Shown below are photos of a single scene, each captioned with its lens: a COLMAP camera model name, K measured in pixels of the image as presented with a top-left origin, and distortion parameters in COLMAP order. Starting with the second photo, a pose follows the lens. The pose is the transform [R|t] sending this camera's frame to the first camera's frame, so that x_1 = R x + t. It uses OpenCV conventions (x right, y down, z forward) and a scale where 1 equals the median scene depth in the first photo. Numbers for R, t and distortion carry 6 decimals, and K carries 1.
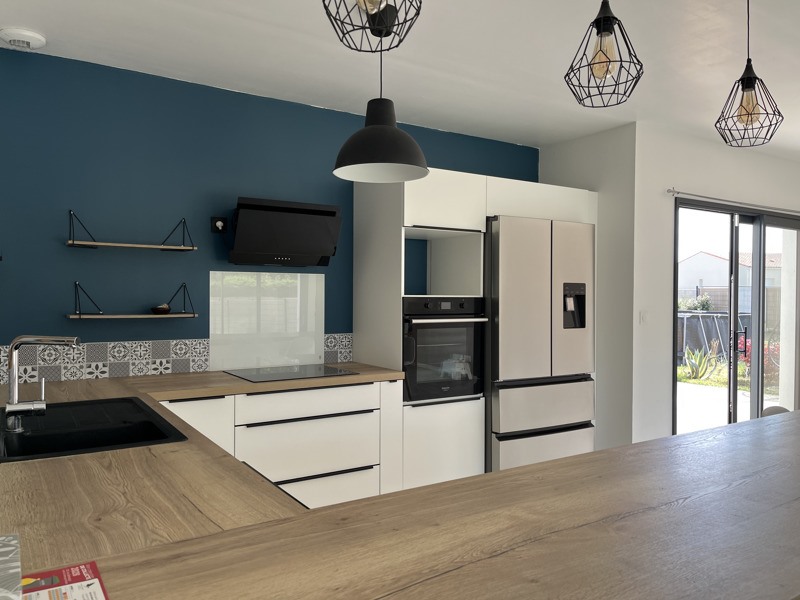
lens RADIAL K [[591.8, 0, 400.0], [0, 591.8, 300.0], [0, 0, 1]] dist [0.002621, 0.001733]
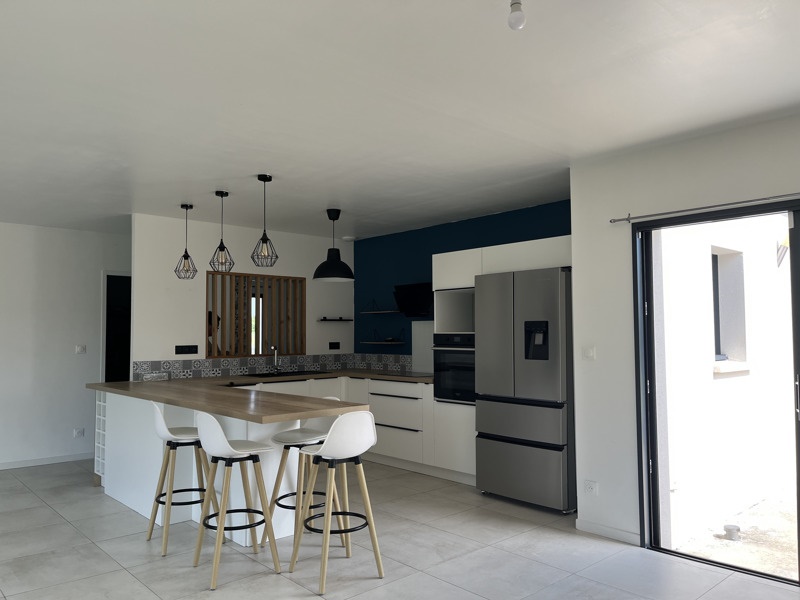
lens RADIAL K [[591.8, 0, 400.0], [0, 591.8, 300.0], [0, 0, 1]] dist [0.002621, 0.001733]
pose [[0.170908, -0.059291, -0.983501, 1.611256], [0.001147, 0.998199, -0.059977, -0.000408], [0.985286, 0.009123, 0.170668, 0.614461]]
